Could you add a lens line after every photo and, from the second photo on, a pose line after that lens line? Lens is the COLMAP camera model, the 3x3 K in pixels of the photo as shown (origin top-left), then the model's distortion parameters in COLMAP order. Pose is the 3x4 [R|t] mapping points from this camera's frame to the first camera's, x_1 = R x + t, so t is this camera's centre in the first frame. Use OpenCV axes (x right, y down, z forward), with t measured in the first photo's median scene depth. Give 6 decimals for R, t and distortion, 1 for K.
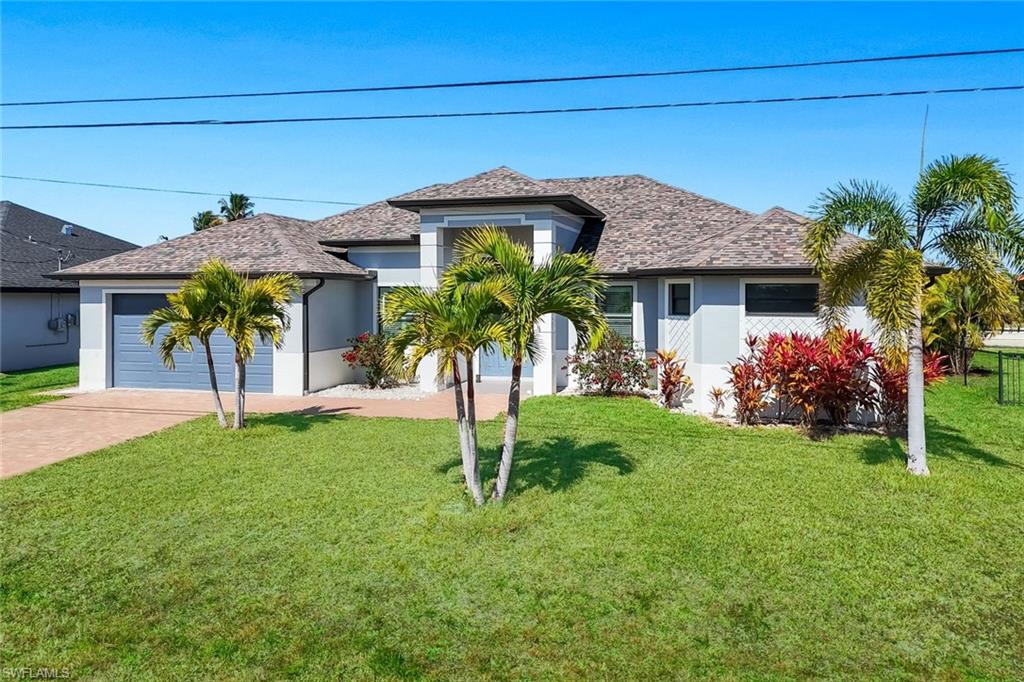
lens RADIAL K [[780.2, 0, 510.7], [0, 780.2, 304.6], [0, 0, 1]] dist [0.050111, 0.000710]
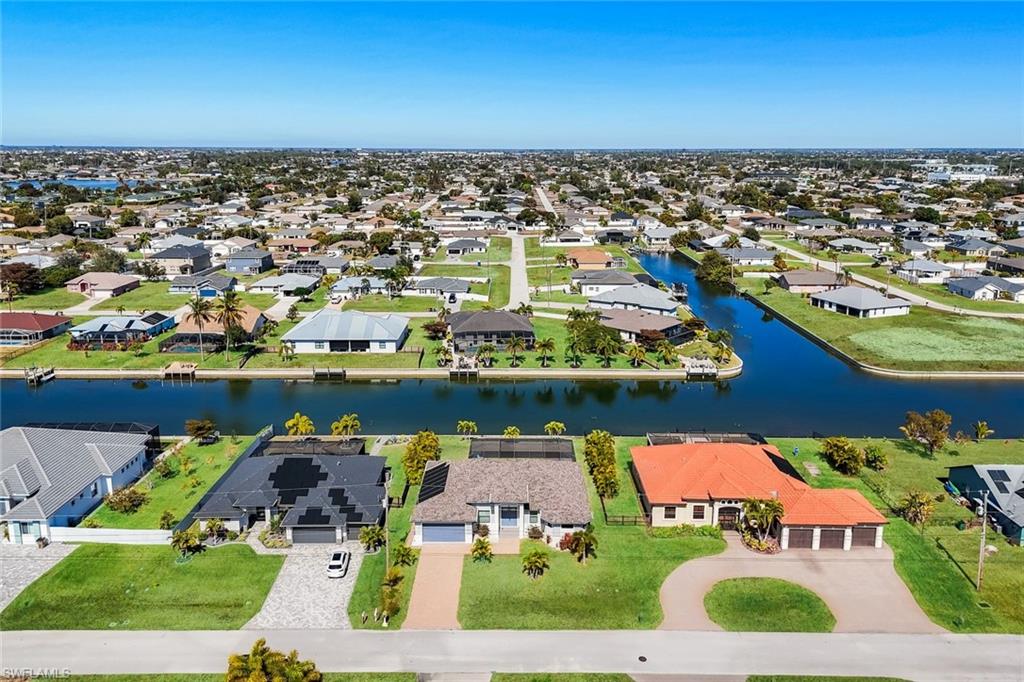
lens RADIAL K [[740.7, 0, 512.0], [0, 740.7, 341.0], [0, 0, 1]] dist [0.079160, 0.000343]
pose [[0.958709, -0.066671, 0.276465, -1.382048], [-0.002234, 0.970337, 0.241747, -2.491011], [-0.284382, -0.232383, 0.930121, -3.441348]]
